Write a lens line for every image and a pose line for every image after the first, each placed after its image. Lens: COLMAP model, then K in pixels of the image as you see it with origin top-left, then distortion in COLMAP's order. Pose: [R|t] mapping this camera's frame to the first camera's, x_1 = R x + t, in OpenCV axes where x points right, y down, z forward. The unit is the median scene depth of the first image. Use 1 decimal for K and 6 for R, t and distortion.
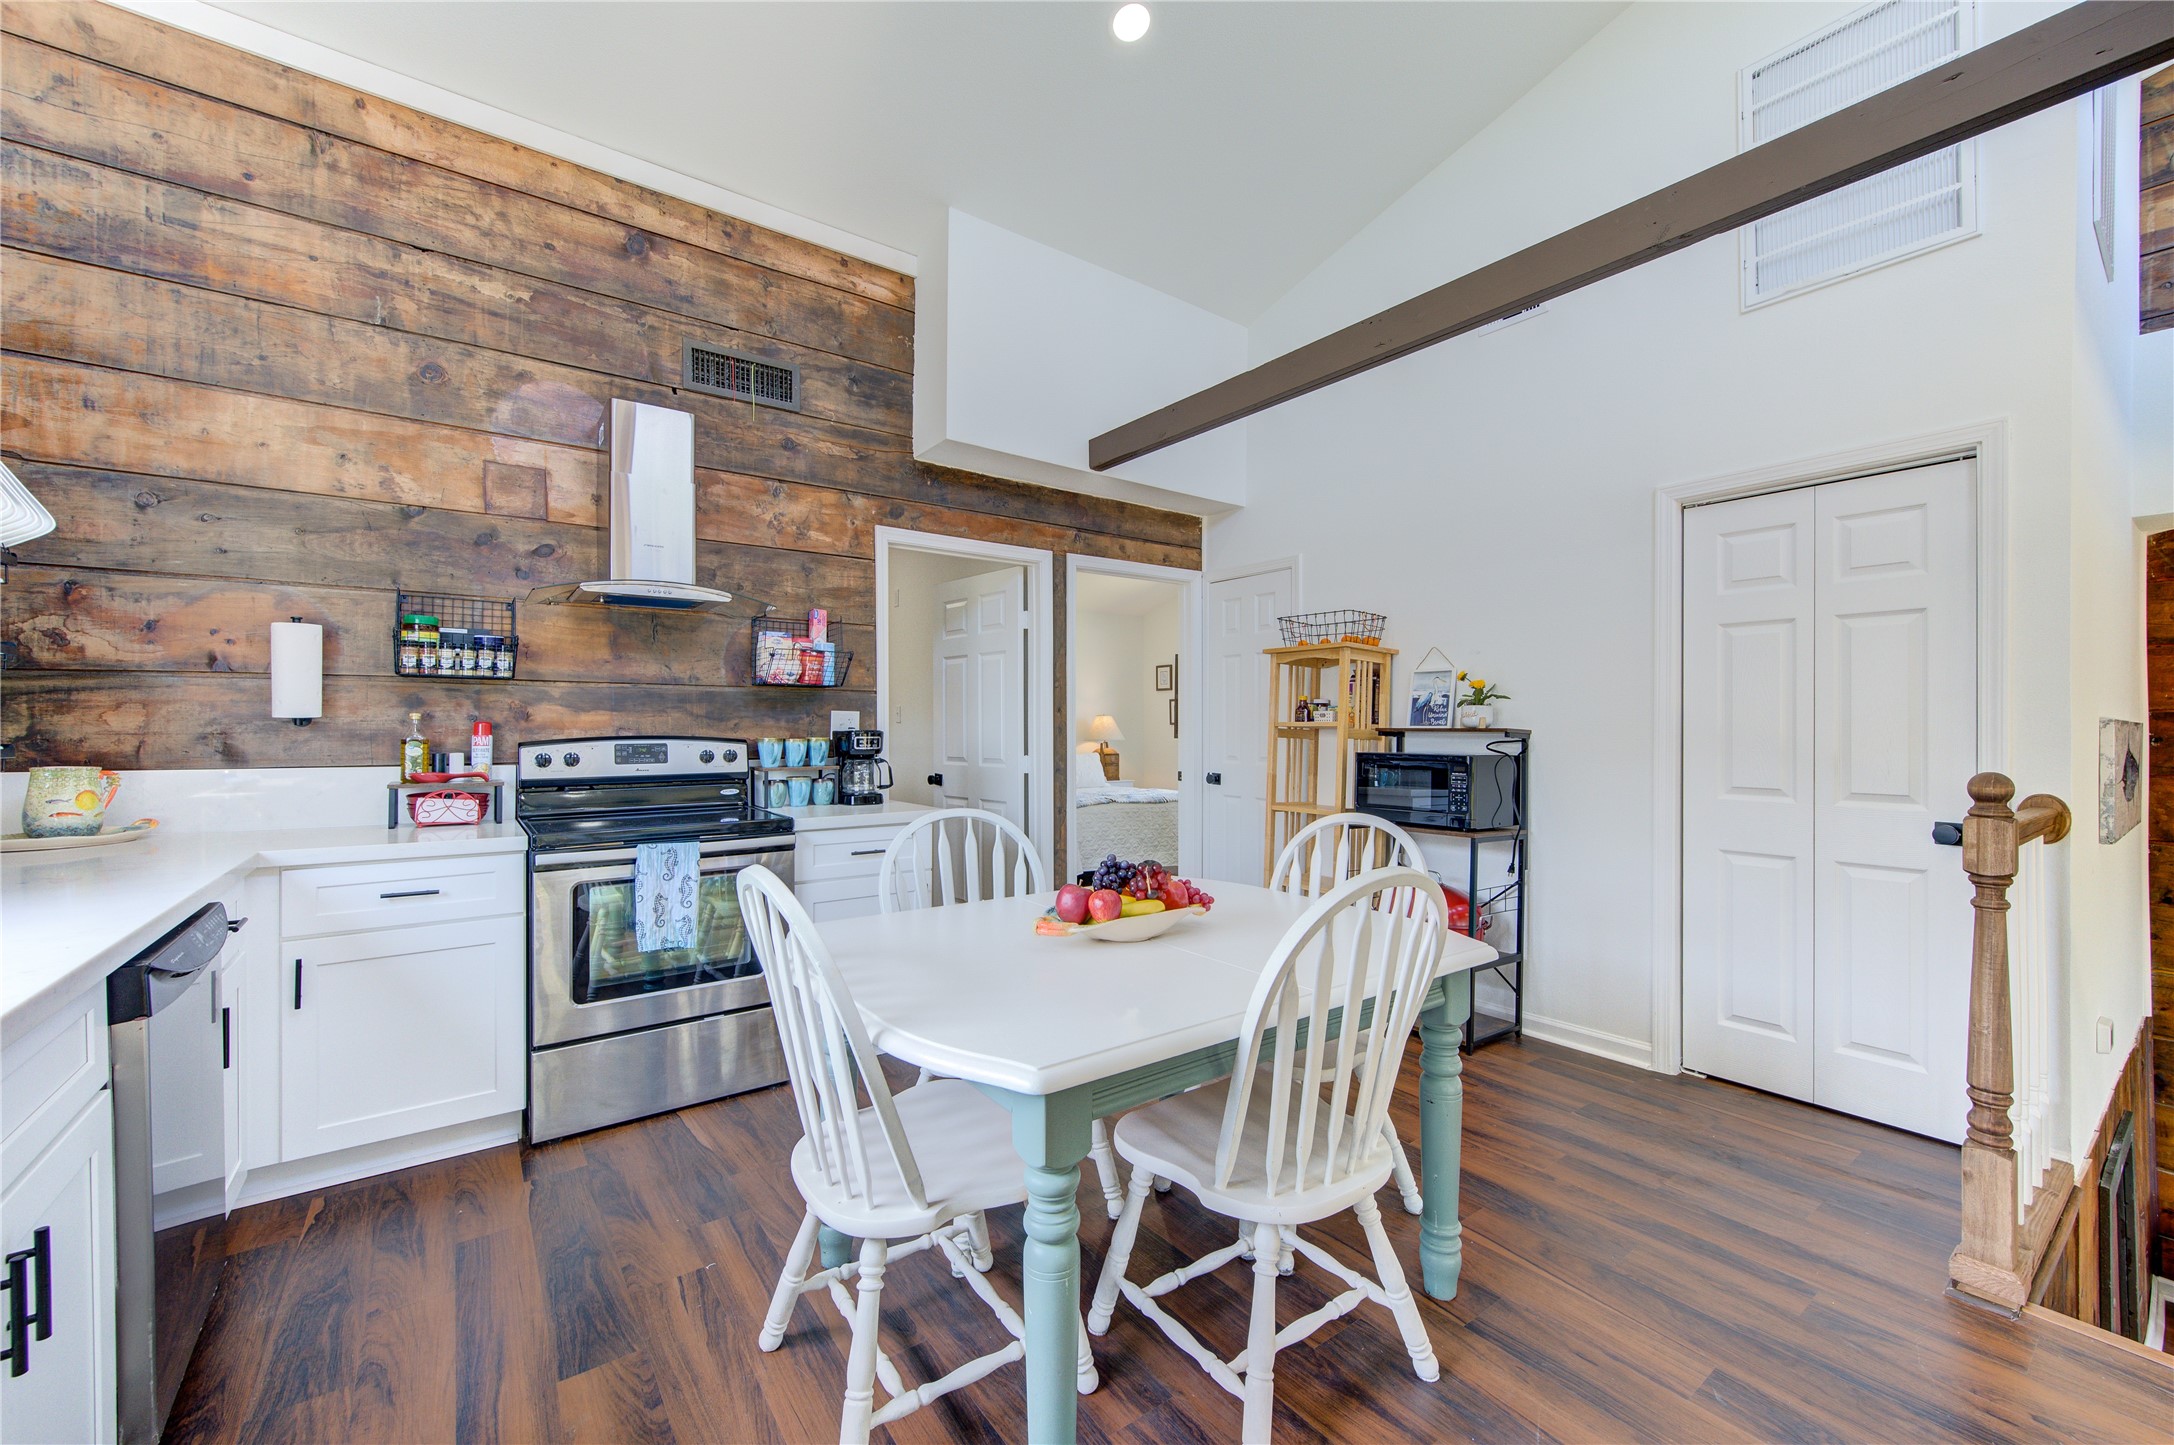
lens RADIAL K [[848.8, 0, 1068.3], [0, 848.8, 730.4], [0, 0, 1]] dist [0.004983, -0.001276]
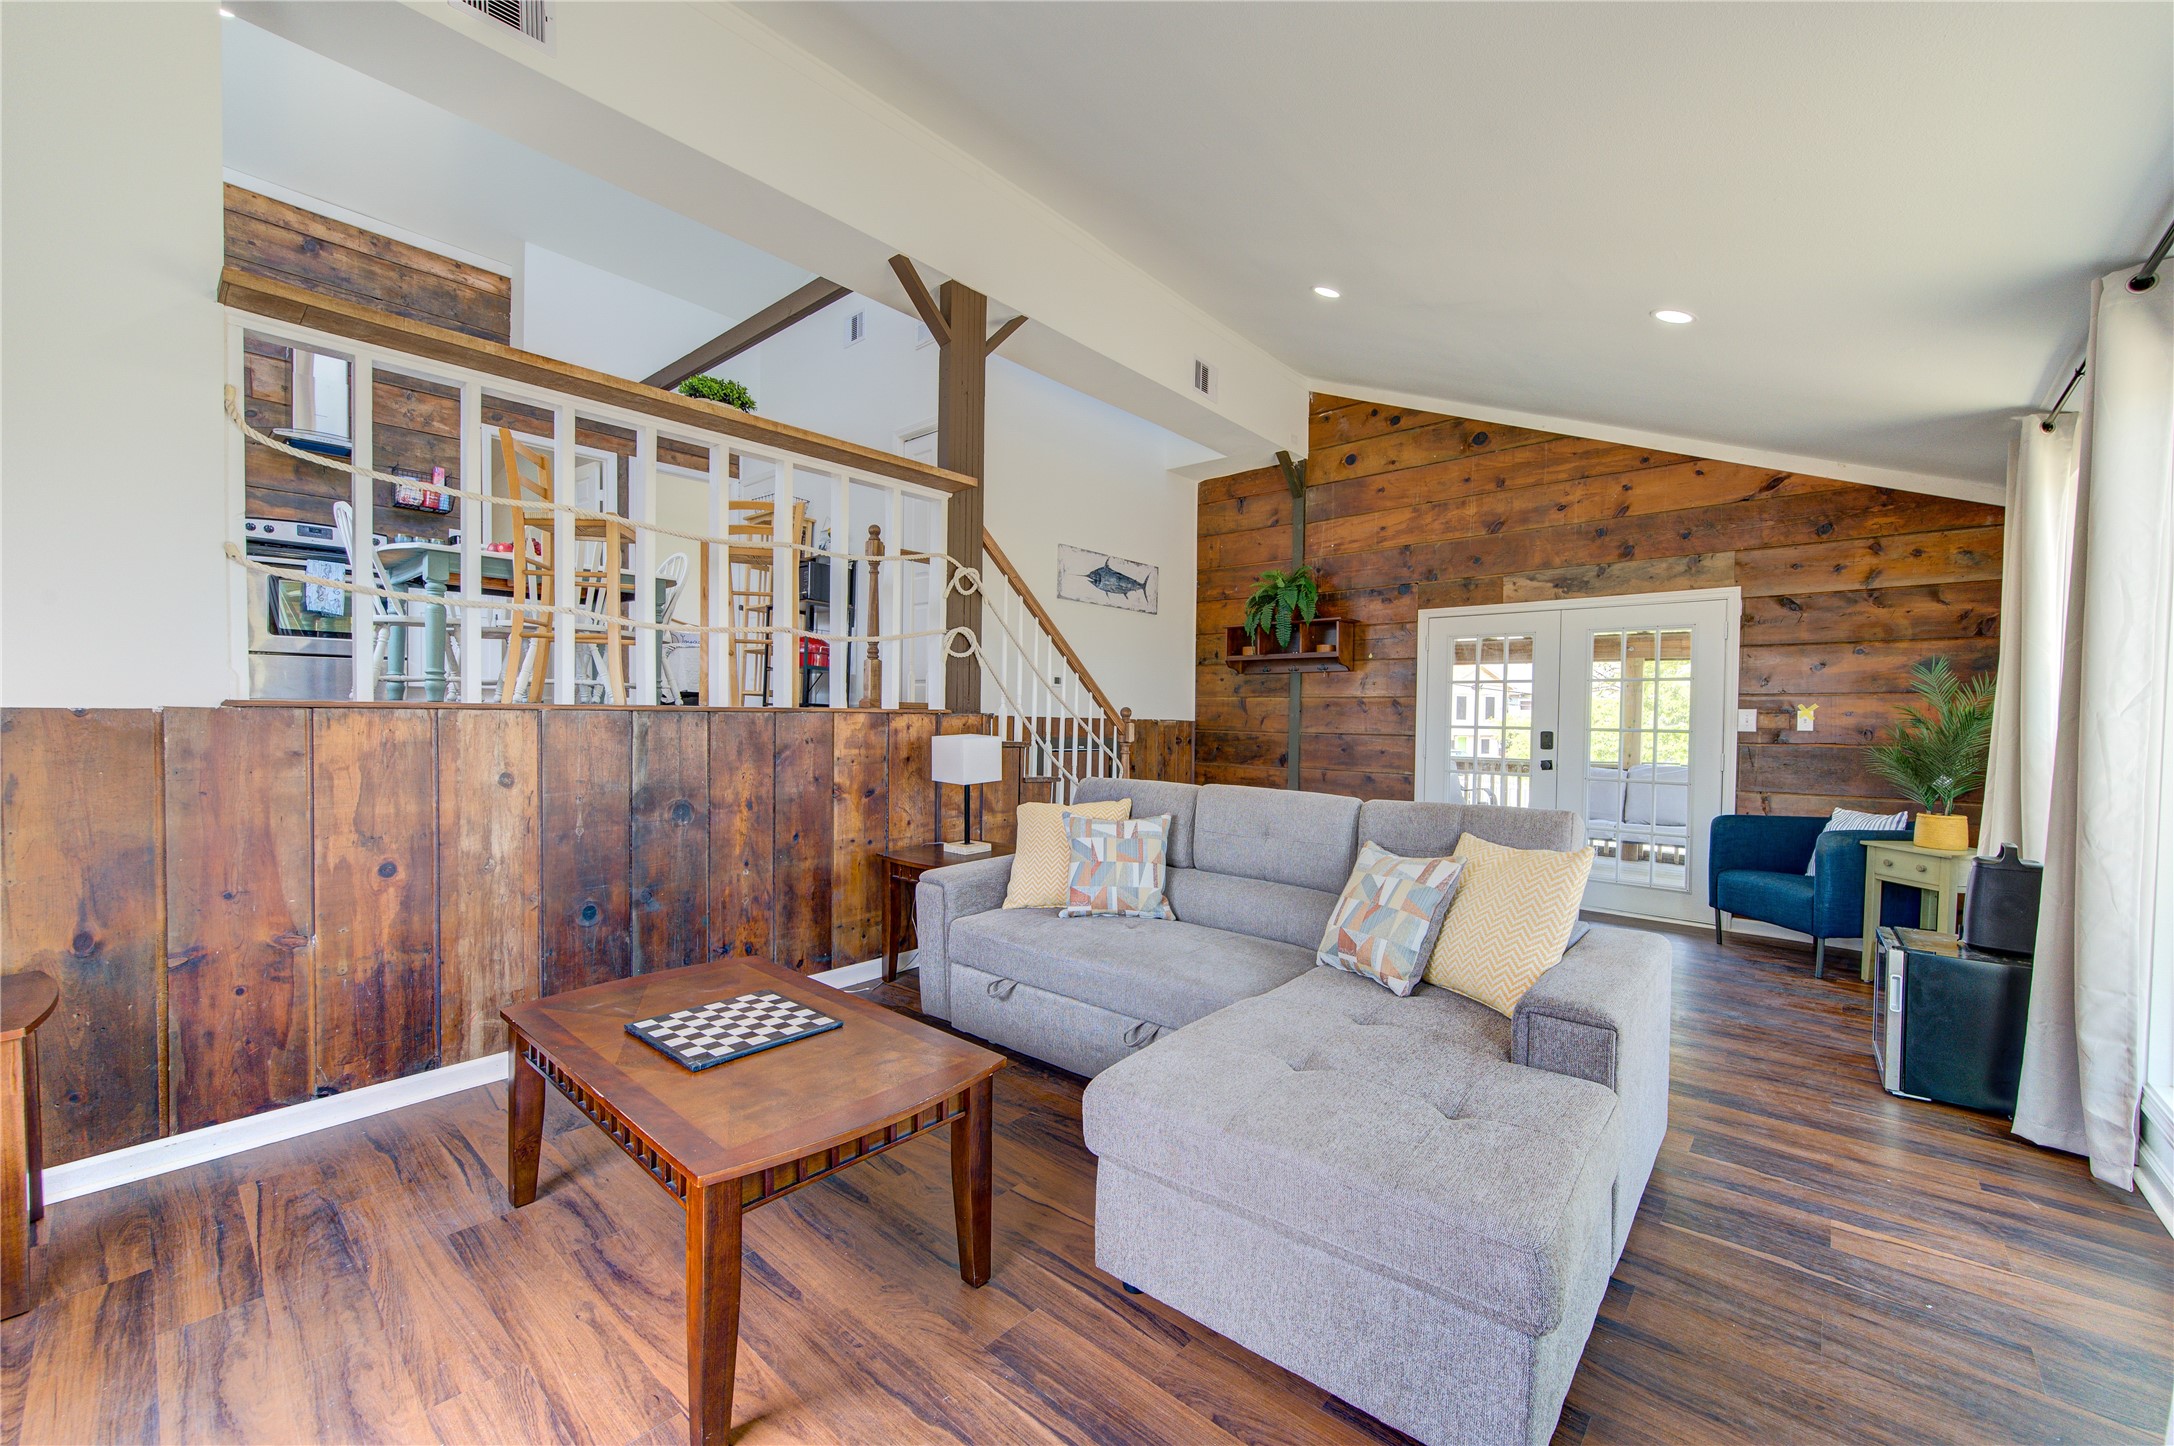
lens RADIAL K [[848.8, 0, 1084.2], [0, 848.8, 731.0], [0, 0, 1]] dist [0.004983, -0.001276]
pose [[0.975861, 0.007977, 0.218247, 0.716126], [-0.012836, 0.999700, 0.020855, 0.398185], [-0.218016, -0.023152, 0.975671, -1.156447]]
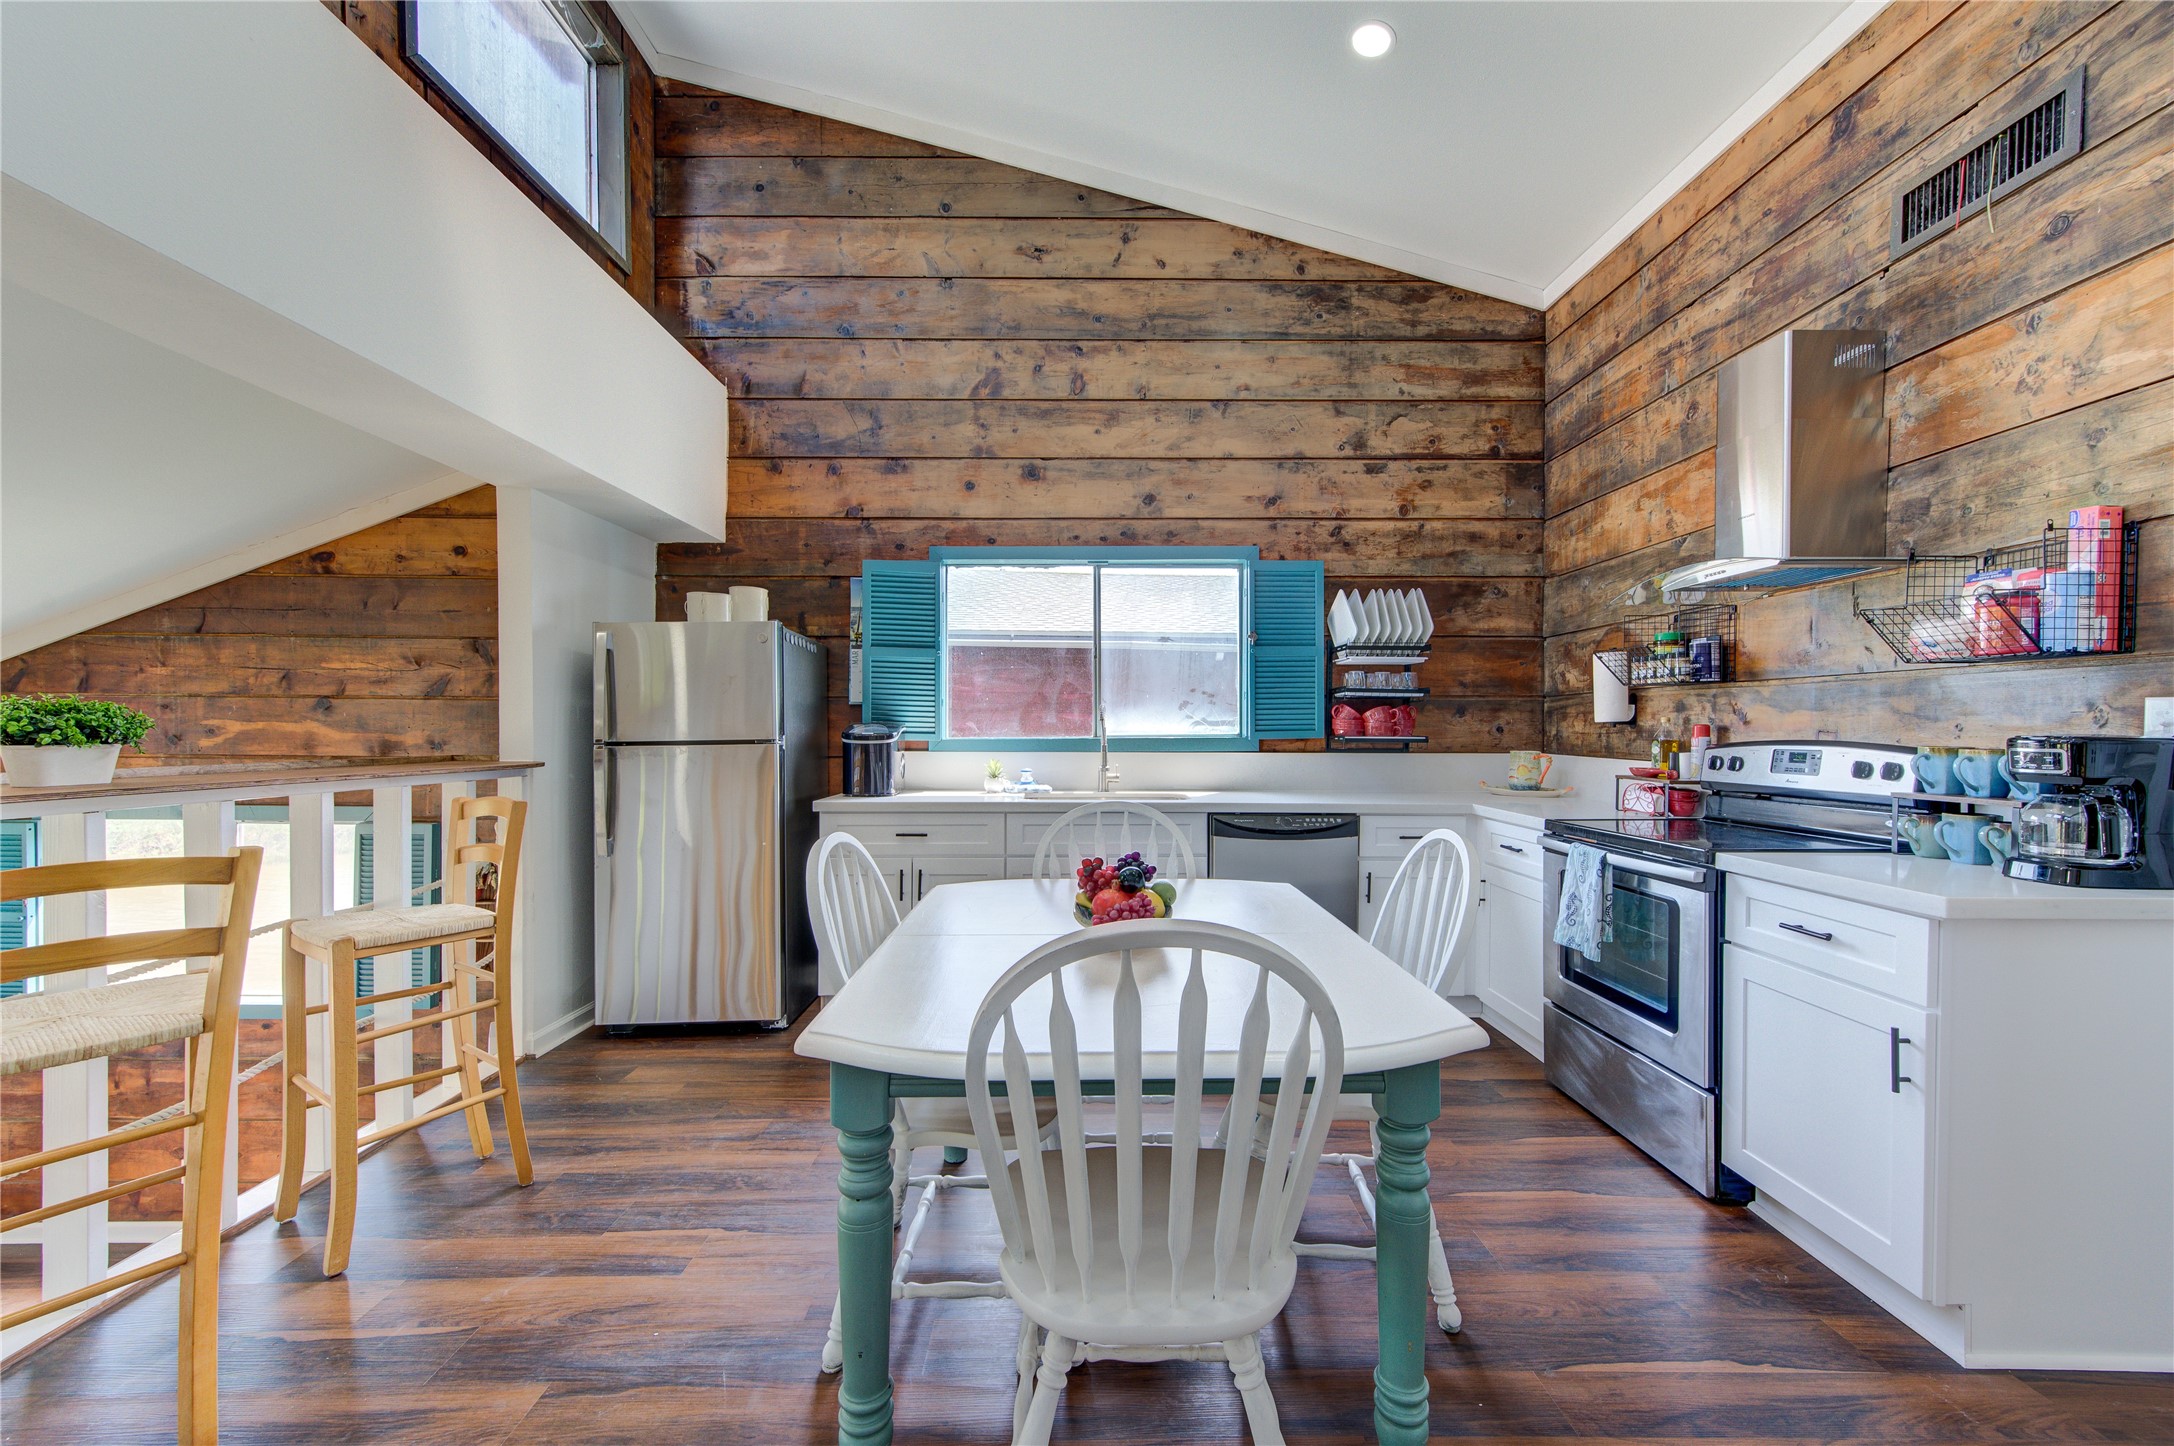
lens RADIAL K [[848.8, 0, 1085.9], [0, 848.8, 739.4], [0, 0, 1]] dist [0.004983, -0.001276]
pose [[-0.570313, 0.007705, -0.821391, 0.579448], [-0.007327, 0.999869, 0.014466, -0.000617], [0.821395, 0.014268, -0.570182, 0.919660]]
